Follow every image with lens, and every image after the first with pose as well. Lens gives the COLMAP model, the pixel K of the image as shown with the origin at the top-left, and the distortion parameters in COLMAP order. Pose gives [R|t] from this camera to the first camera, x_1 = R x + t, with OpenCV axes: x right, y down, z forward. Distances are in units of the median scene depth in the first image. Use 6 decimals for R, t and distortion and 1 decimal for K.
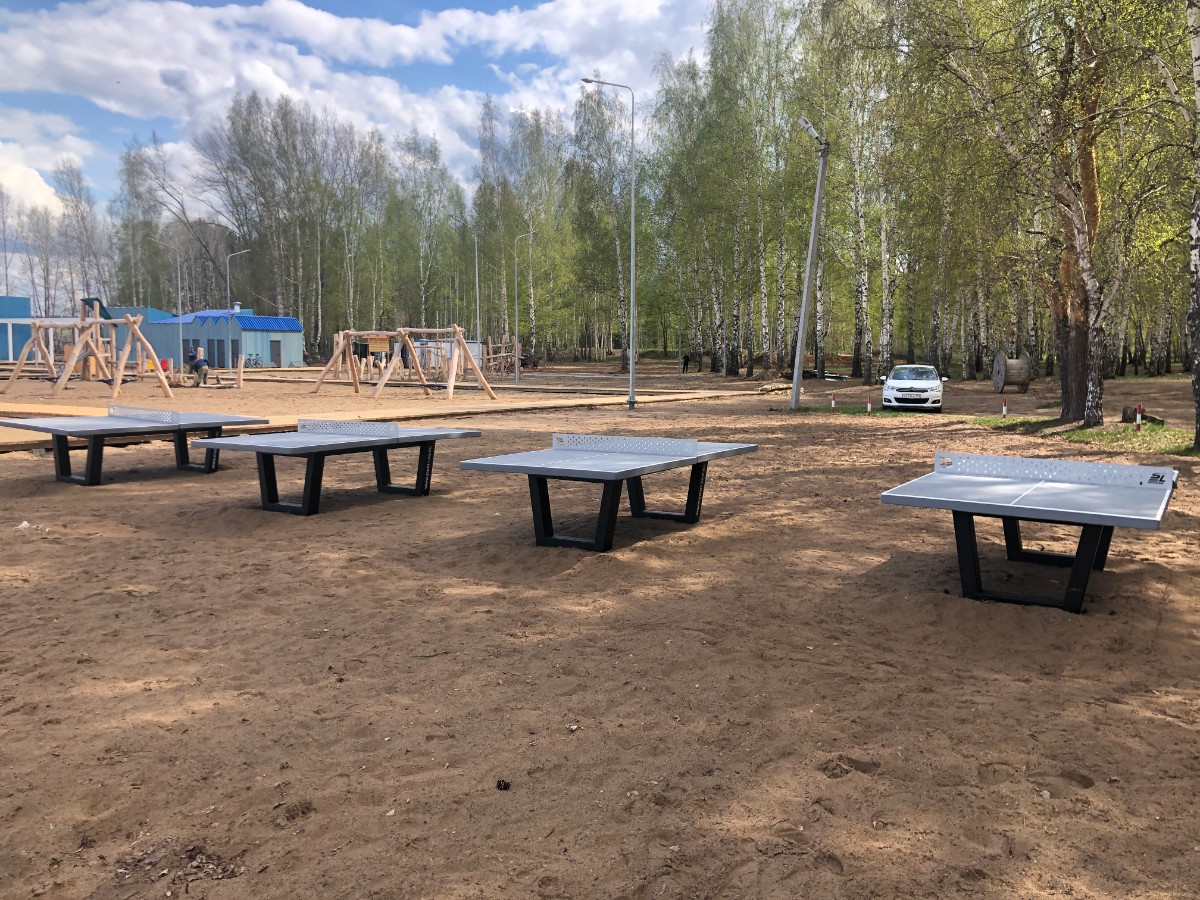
lens RADIAL K [[985.2, 0, 597.9], [0, 985.2, 424.5], [0, 0, 1]] dist [0.025600, -0.006669]
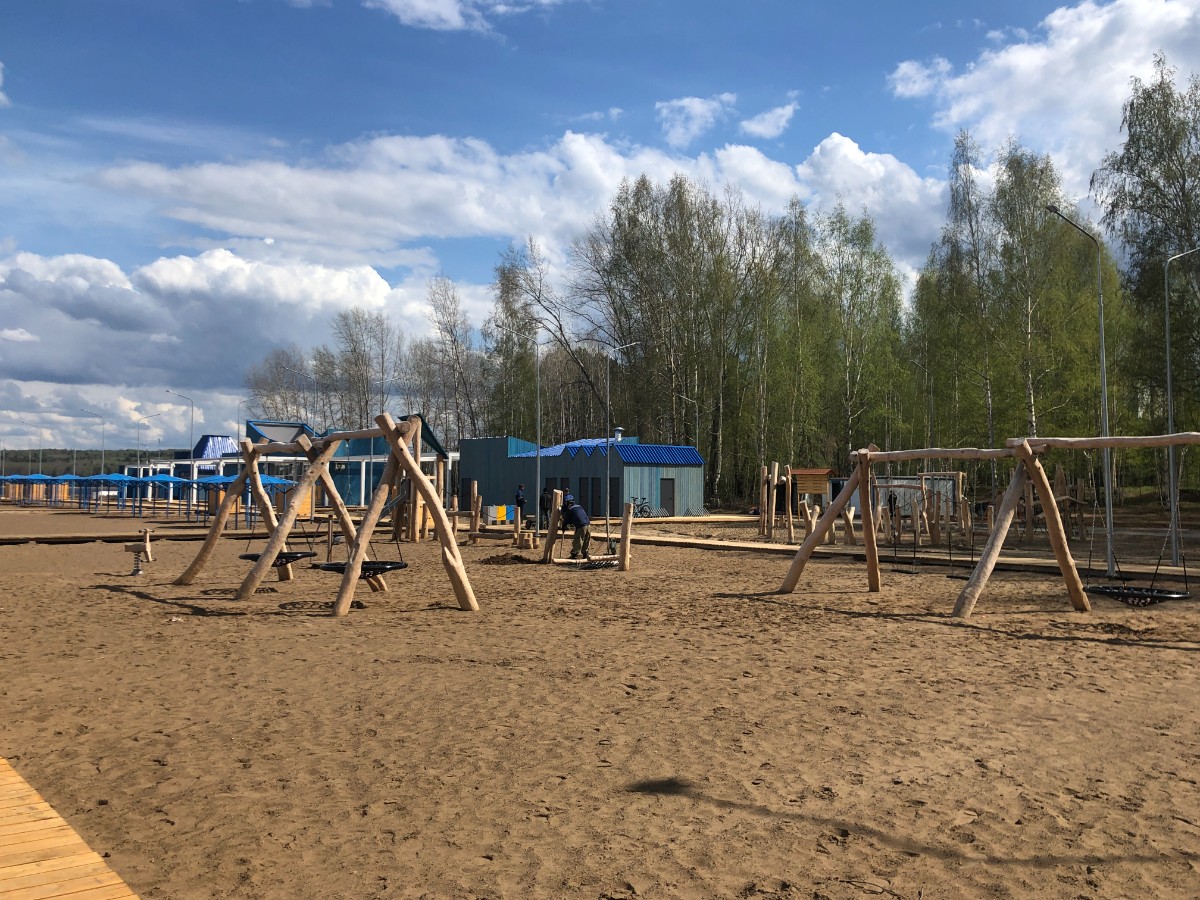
lens RADIAL K [[1079.0, 0, 600.0], [0, 1079.0, 450.0], [0, 0, 1]] dist [-0.000118, -0.000317]
pose [[0.935680, -0.018201, -0.352380, -0.072229], [-0.021876, 0.993755, -0.109415, -0.013665], [0.352171, 0.110086, 0.929439, 0.188728]]
